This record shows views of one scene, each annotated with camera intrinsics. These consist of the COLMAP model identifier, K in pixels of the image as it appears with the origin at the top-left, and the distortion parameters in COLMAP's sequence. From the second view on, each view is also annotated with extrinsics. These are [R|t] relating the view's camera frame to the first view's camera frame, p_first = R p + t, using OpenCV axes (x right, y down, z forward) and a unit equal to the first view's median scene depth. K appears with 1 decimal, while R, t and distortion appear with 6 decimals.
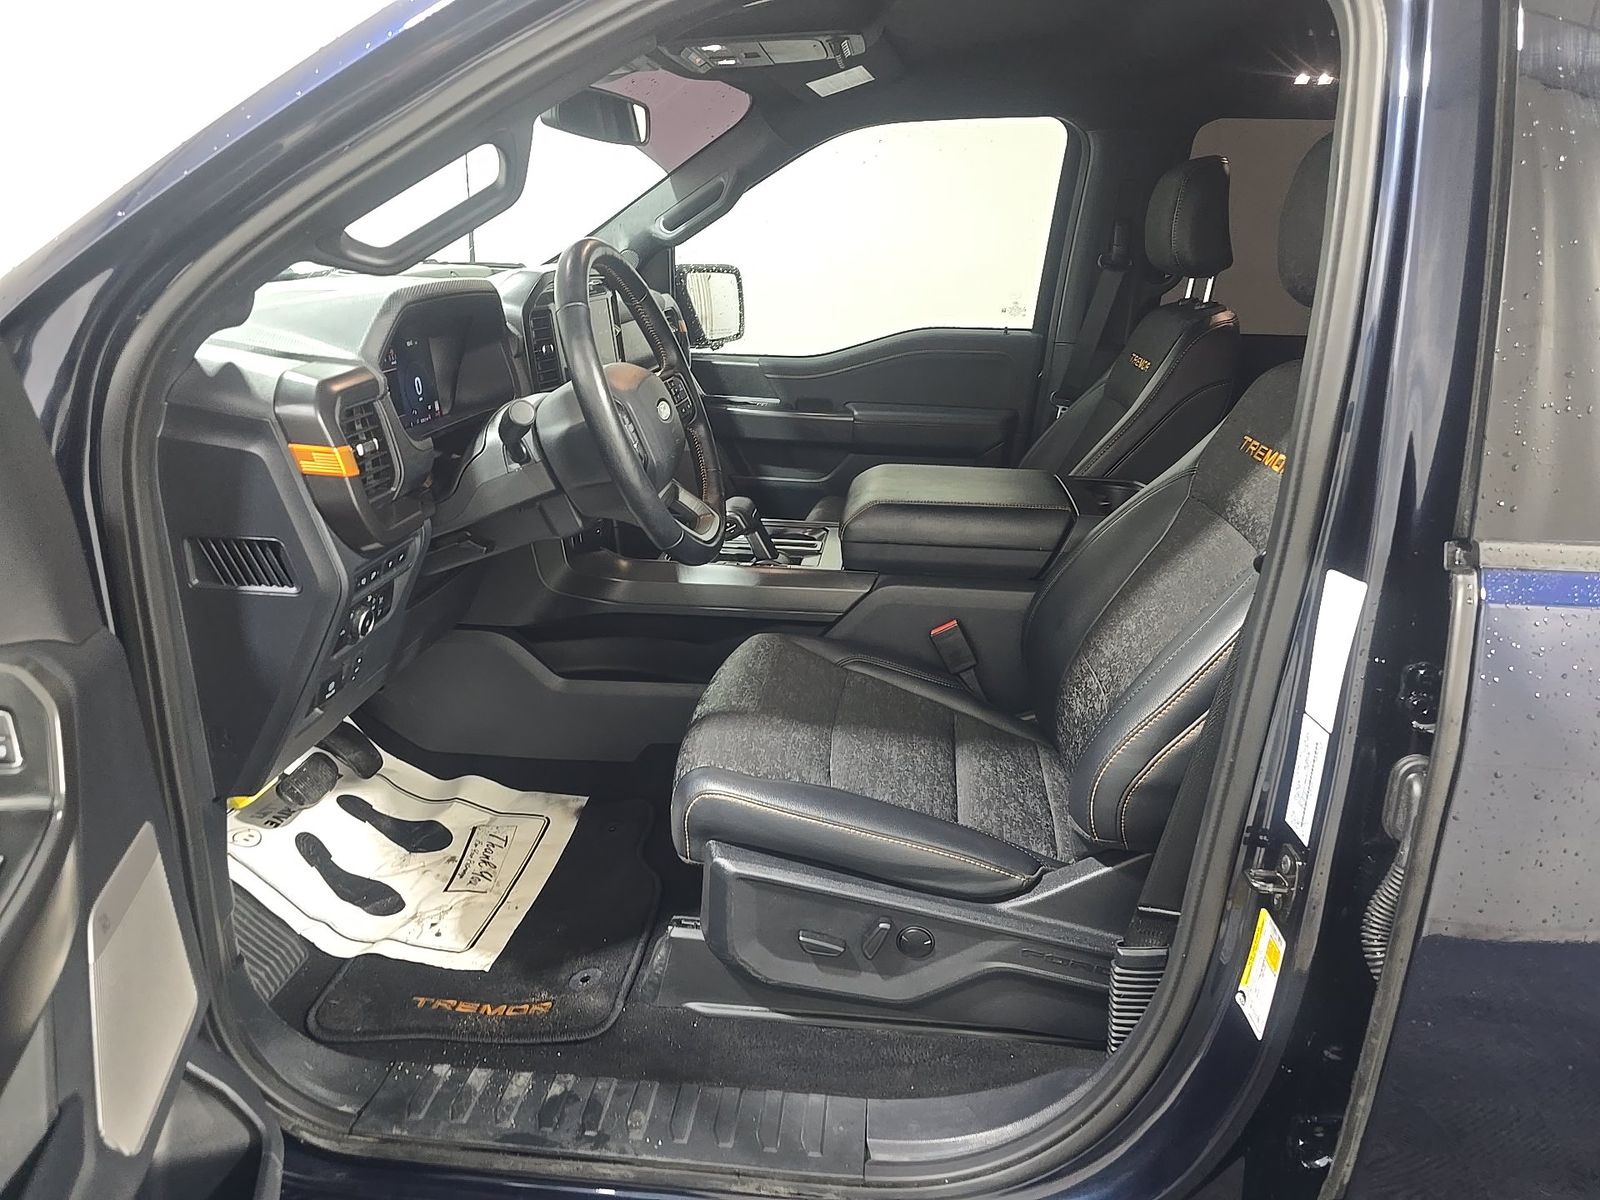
lens RADIAL K [[1070.6, 0, 781.6], [0, 1070.6, 630.3], [0, 0, 1]] dist [0.067072, -0.000860]
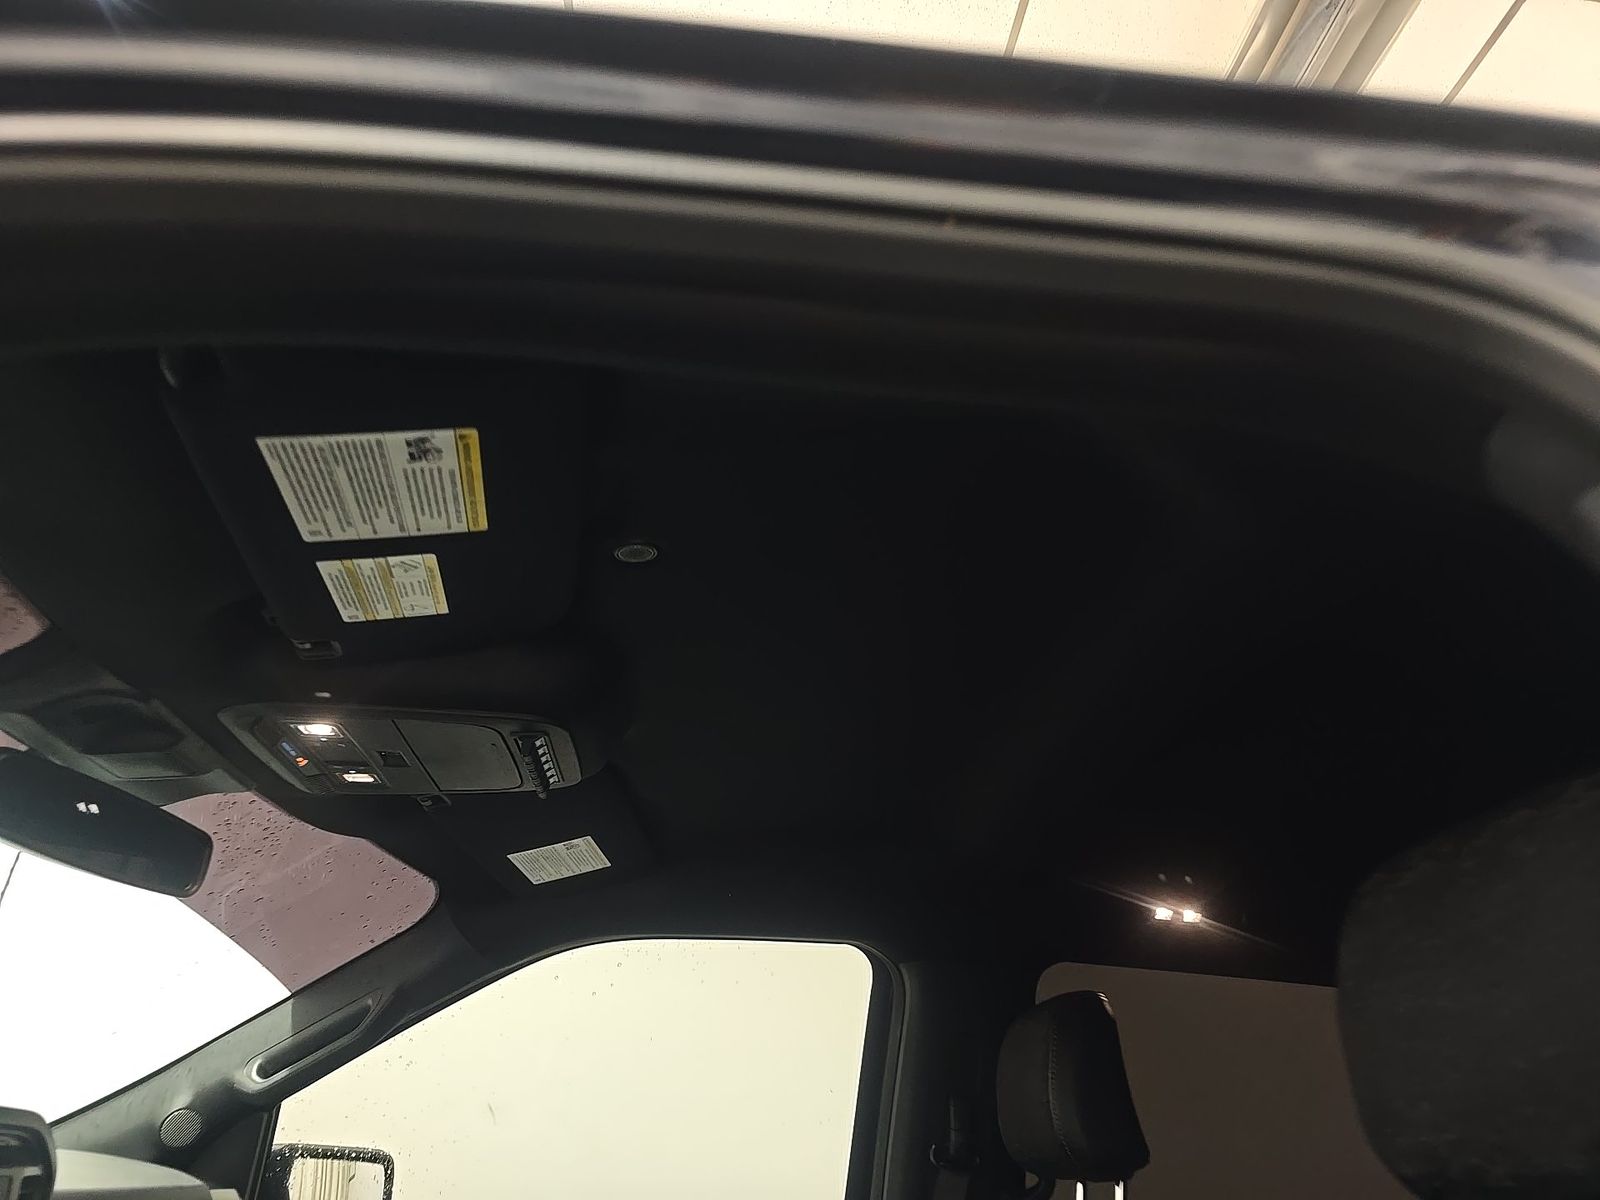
lens RADIAL K [[1070.6, 0, 781.6], [0, 1070.6, 630.3], [0, 0, 1]] dist [0.067072, -0.000860]
pose [[0.982372, 0.109849, 0.151260, 0.065849], [0.033453, 0.692778, -0.720375, -0.089290], [-0.183921, 0.712736, 0.676890, 0.353381]]
